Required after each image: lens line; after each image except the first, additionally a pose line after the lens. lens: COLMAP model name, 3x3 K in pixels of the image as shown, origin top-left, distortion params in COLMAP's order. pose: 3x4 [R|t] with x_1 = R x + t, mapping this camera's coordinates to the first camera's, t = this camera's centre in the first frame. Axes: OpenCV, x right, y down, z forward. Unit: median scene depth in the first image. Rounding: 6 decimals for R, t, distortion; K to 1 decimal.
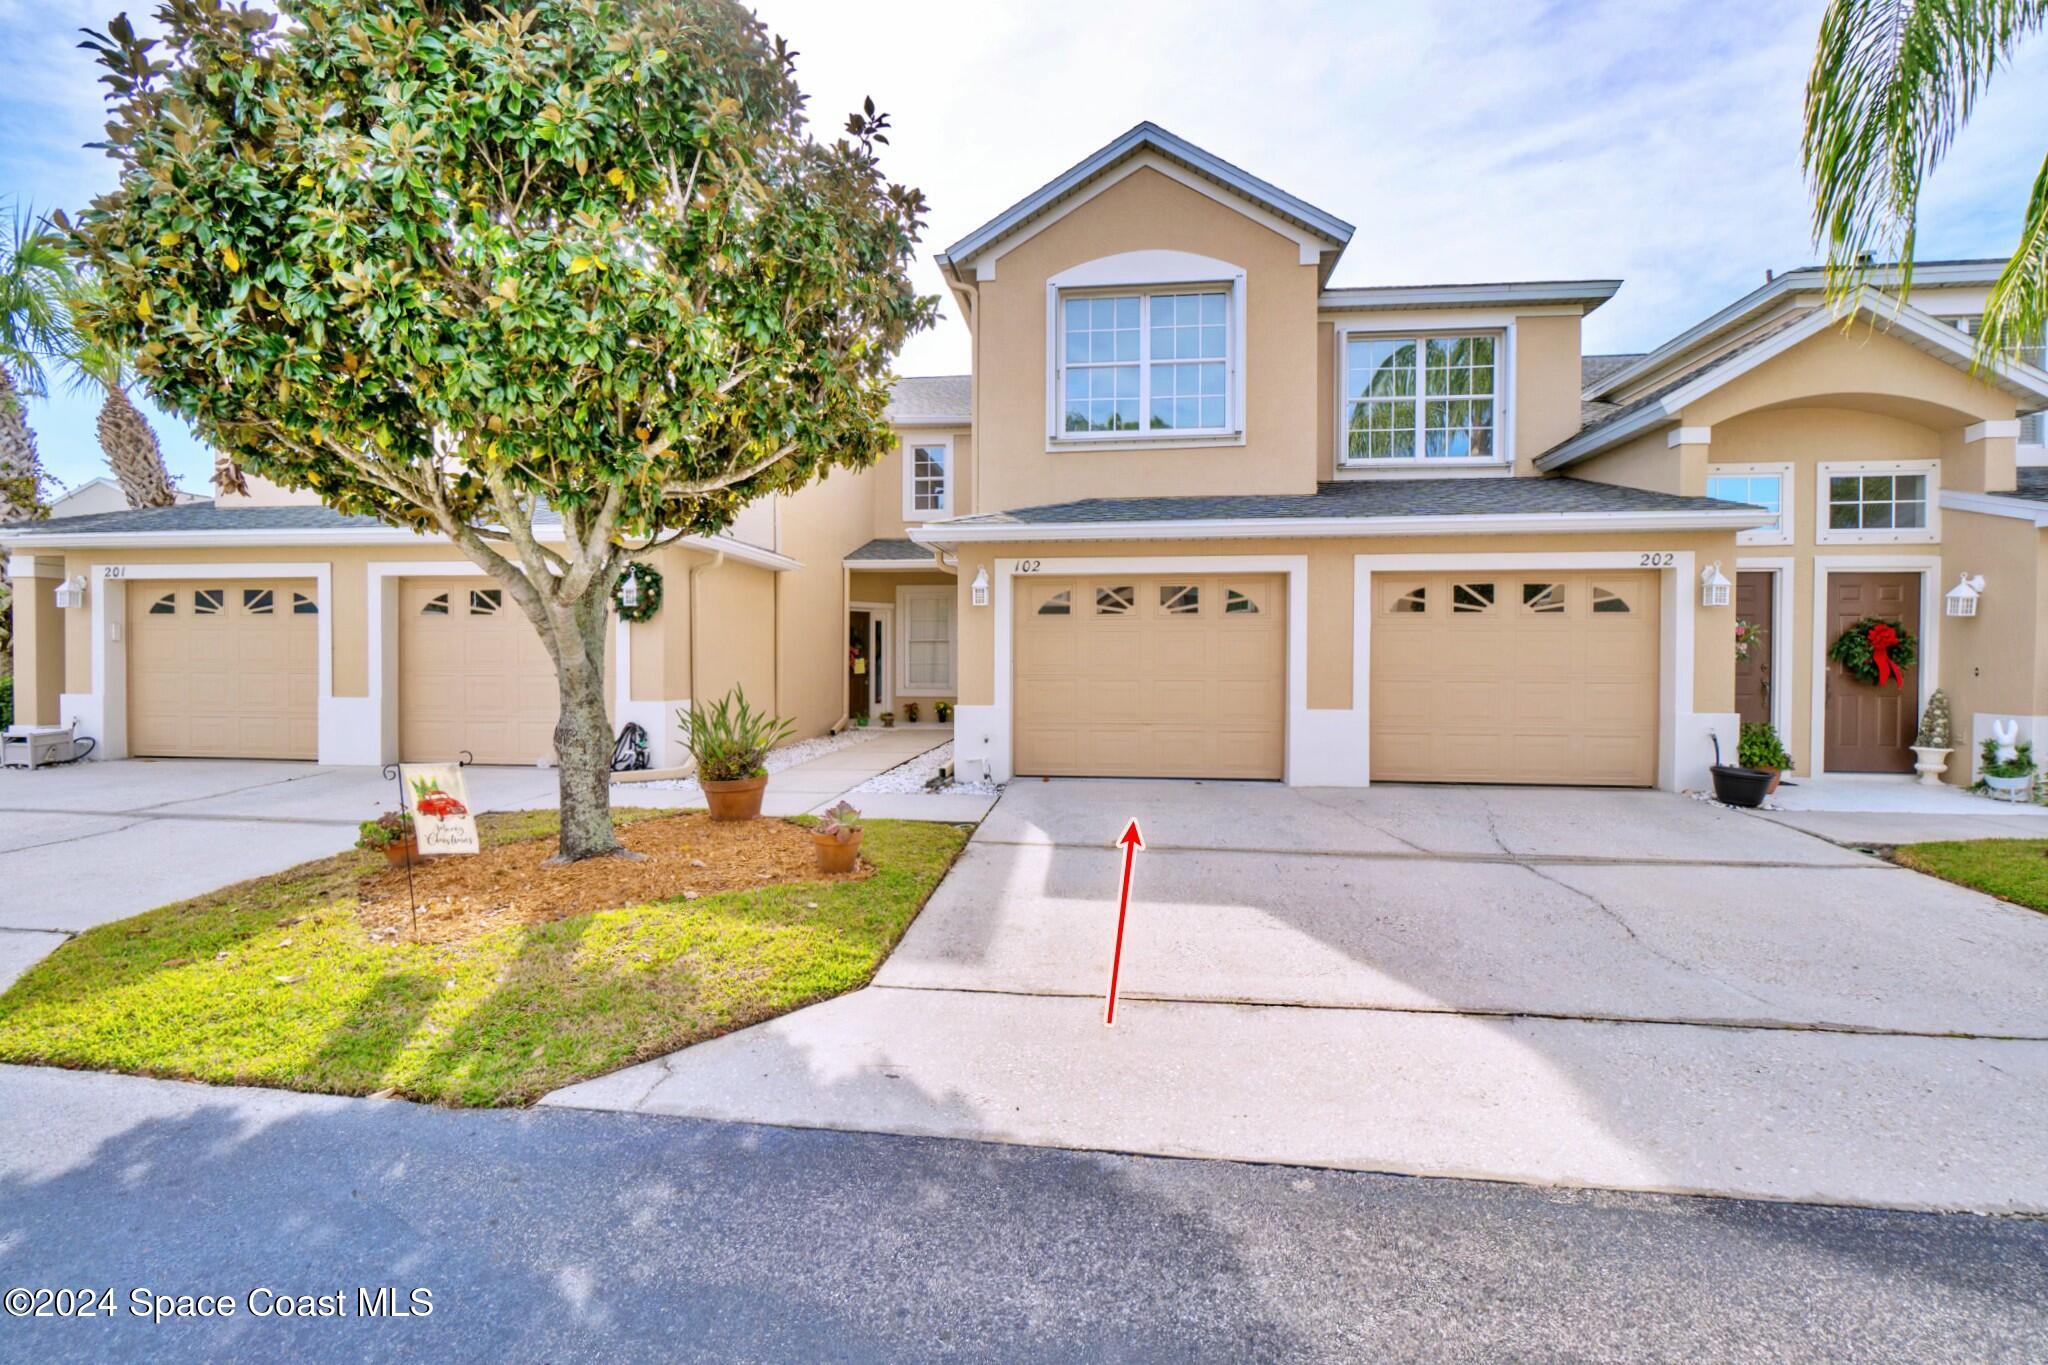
lens RADIAL K [[877.4, 0, 1014.9], [0, 877.4, 667.4], [0, 0, 1]] dist [-0.004076, 0.002307]
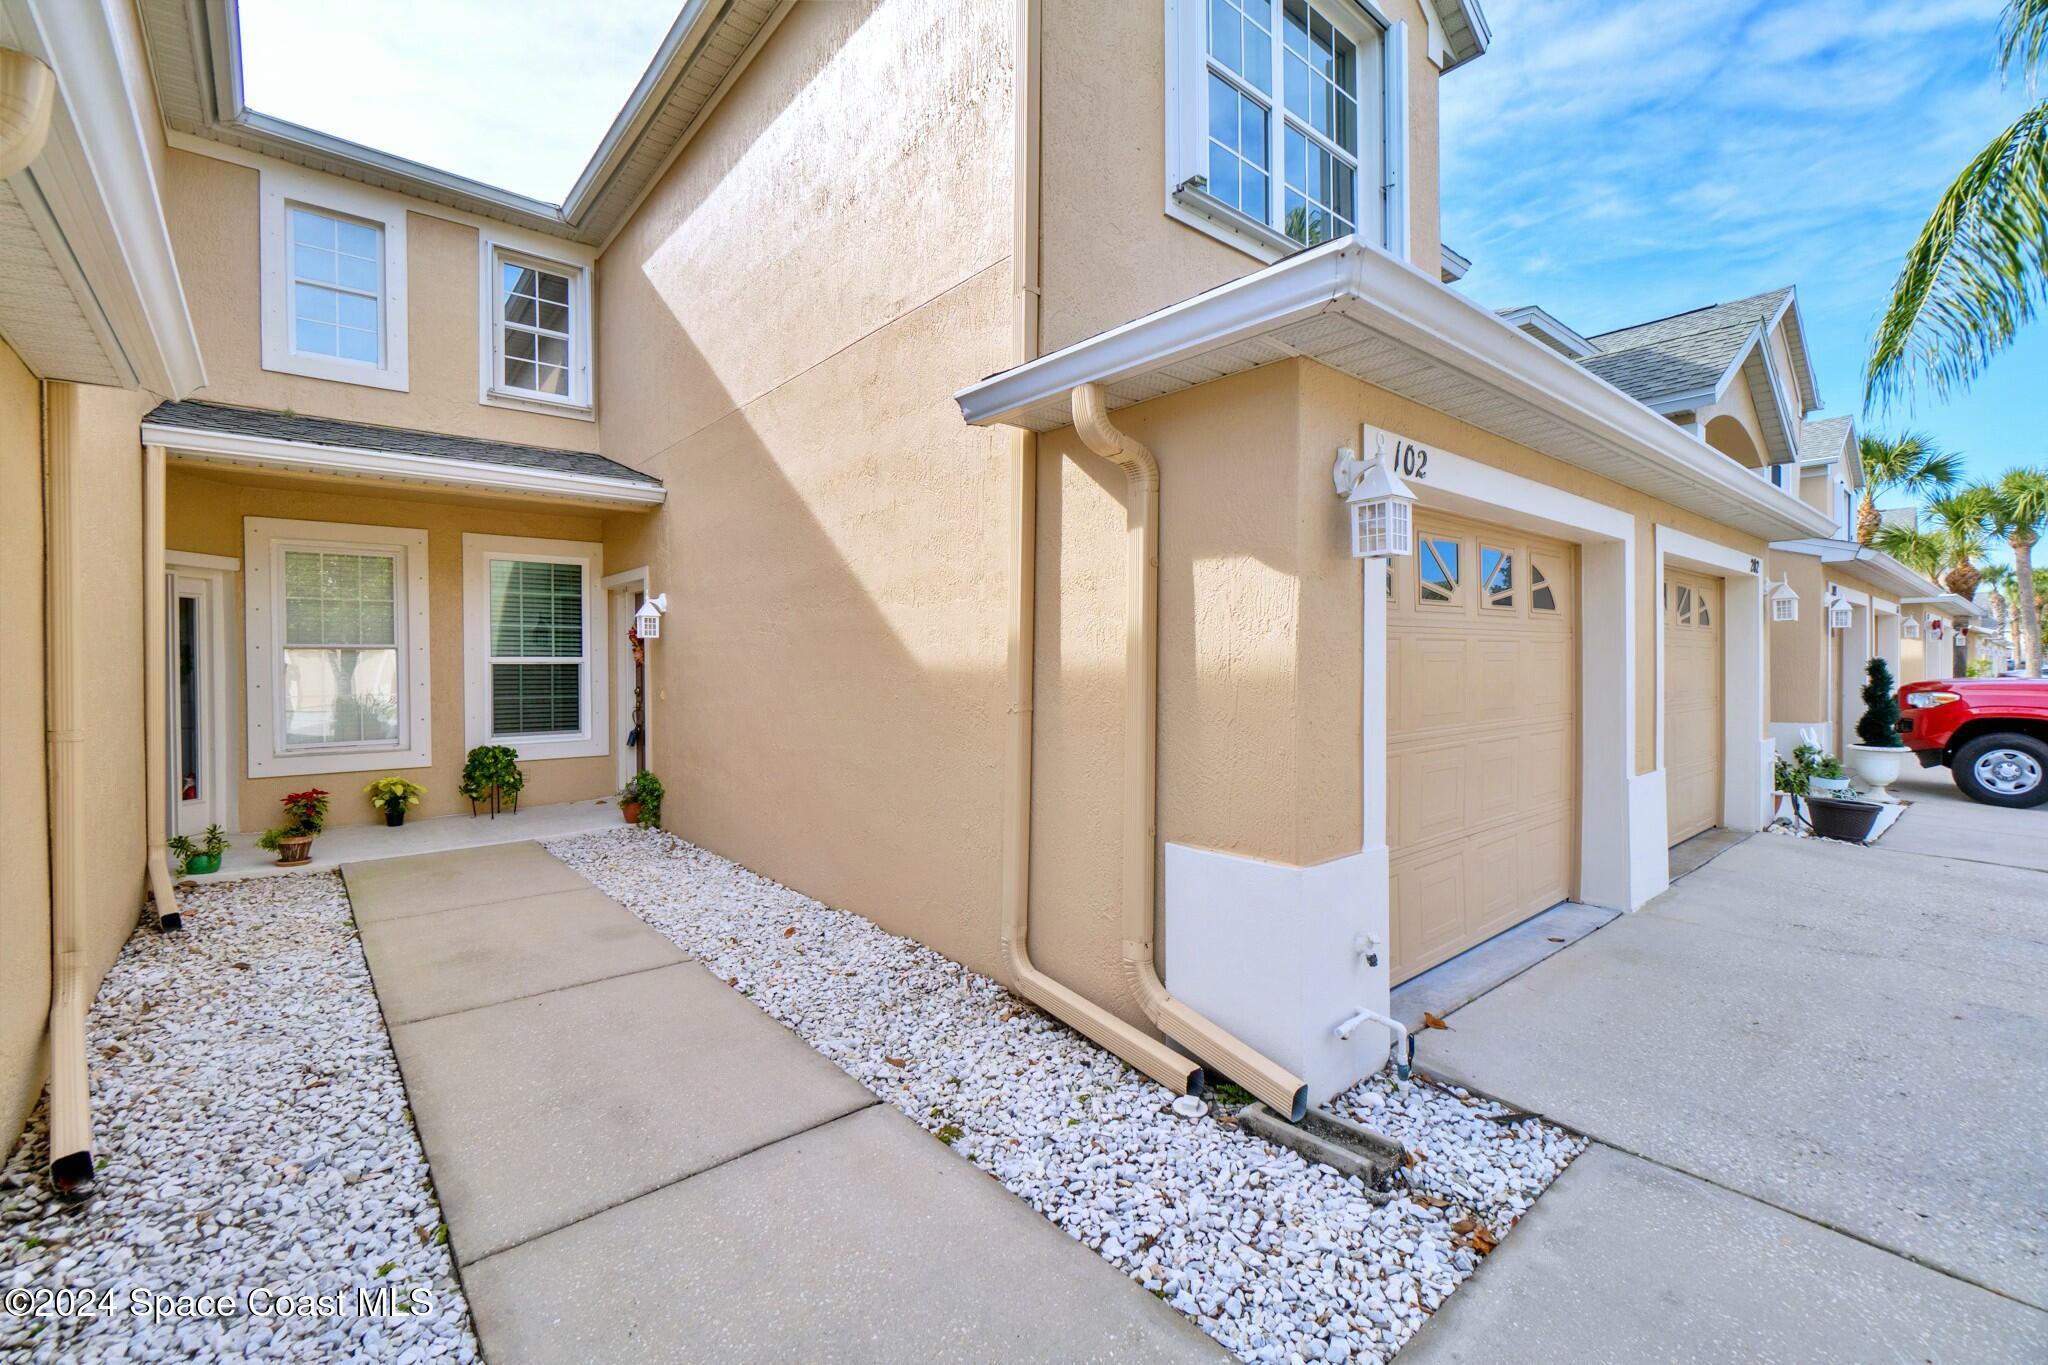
lens RADIAL K [[877.4, 0, 1013.0], [0, 877.4, 672.4], [0, 0, 1]] dist [-0.004076, 0.002307]
pose [[0.687948, -0.013685, 0.725631, -0.375139], [0.013429, 0.999891, 0.006126, -0.031459], [-0.725636, 0.005530, 0.688056, 0.884112]]
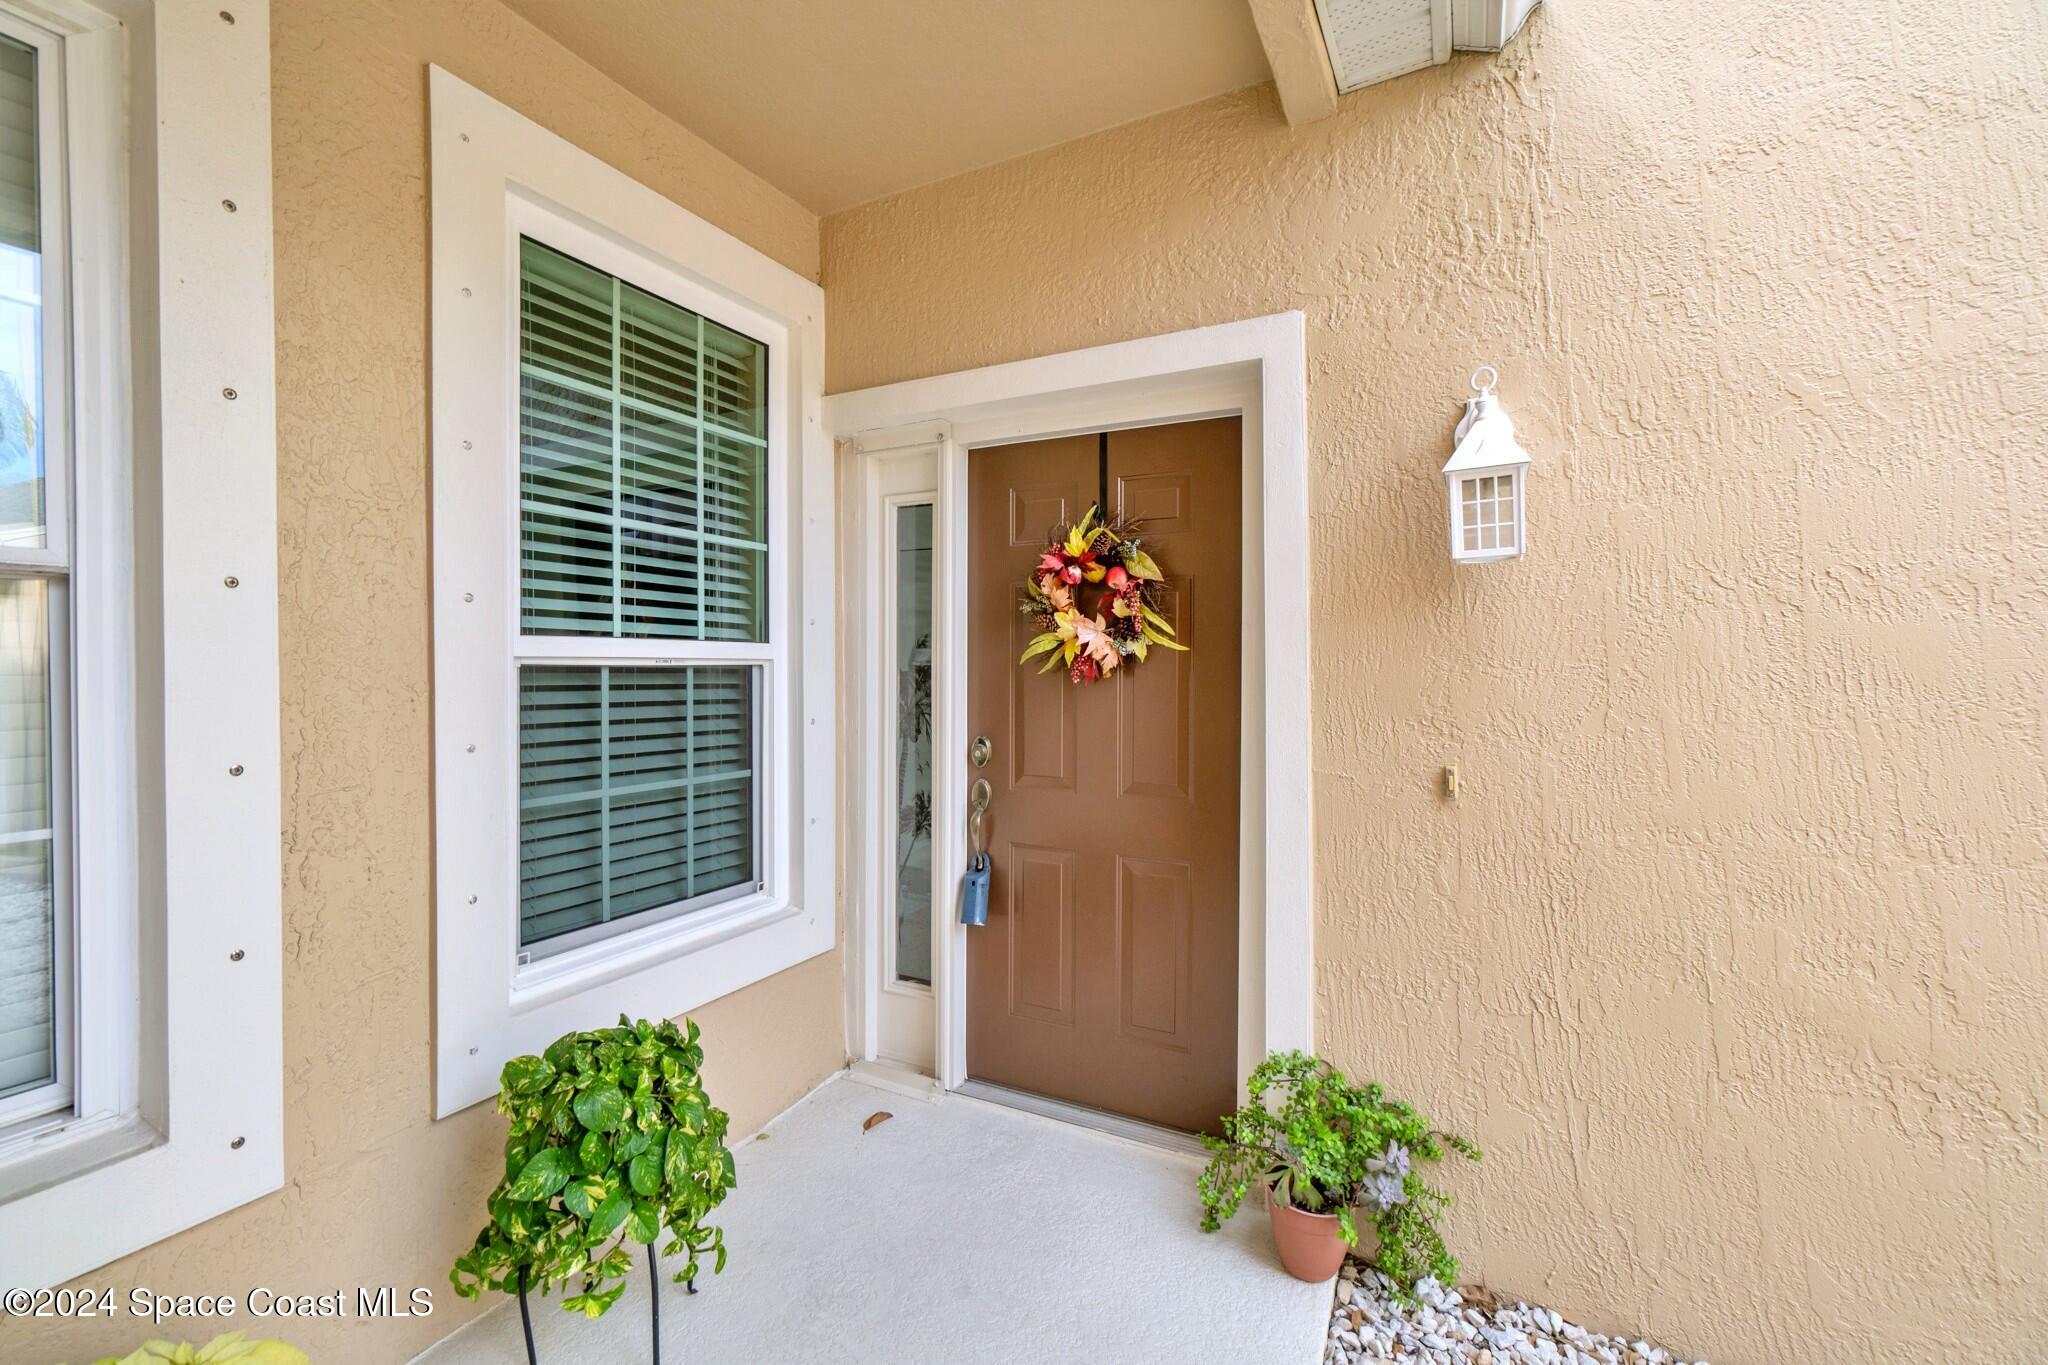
lens RADIAL K [[877.4, 0, 1023.3], [0, 877.4, 690.1], [0, 0, 1]] dist [-0.004076, 0.002307]
pose [[0.359143, -0.014054, 0.933177, -0.239744], [0.009957, 0.999887, 0.011227, -0.036064], [-0.933230, 0.005259, 0.359242, 1.744442]]
